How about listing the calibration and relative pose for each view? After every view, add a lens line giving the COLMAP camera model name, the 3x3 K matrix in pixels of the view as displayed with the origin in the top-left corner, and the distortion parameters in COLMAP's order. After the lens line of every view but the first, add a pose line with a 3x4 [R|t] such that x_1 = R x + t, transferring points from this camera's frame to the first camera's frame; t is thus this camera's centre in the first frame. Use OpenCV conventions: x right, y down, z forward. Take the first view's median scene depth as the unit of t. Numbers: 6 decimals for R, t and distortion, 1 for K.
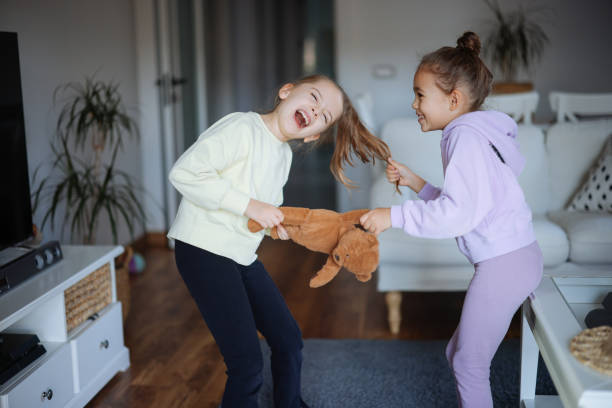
lens RADIAL K [[908.9, 0, 309.0], [0, 908.9, 202.6], [0, 0, 1]] dist [-0.029414, 0.000000]
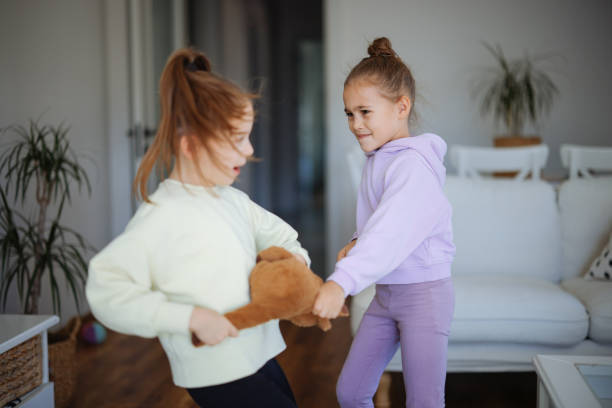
lens RADIAL K [[908.9, 0, 302.6], [0, 908.9, 200.9], [0, 0, 1]] dist [-0.029414, 0.000000]
pose [[0.999904, 0.010147, -0.009442, 0.024290], [-0.010801, 0.997347, -0.071989, -0.000070], [0.008686, 0.072084, 0.997361, 0.134122]]
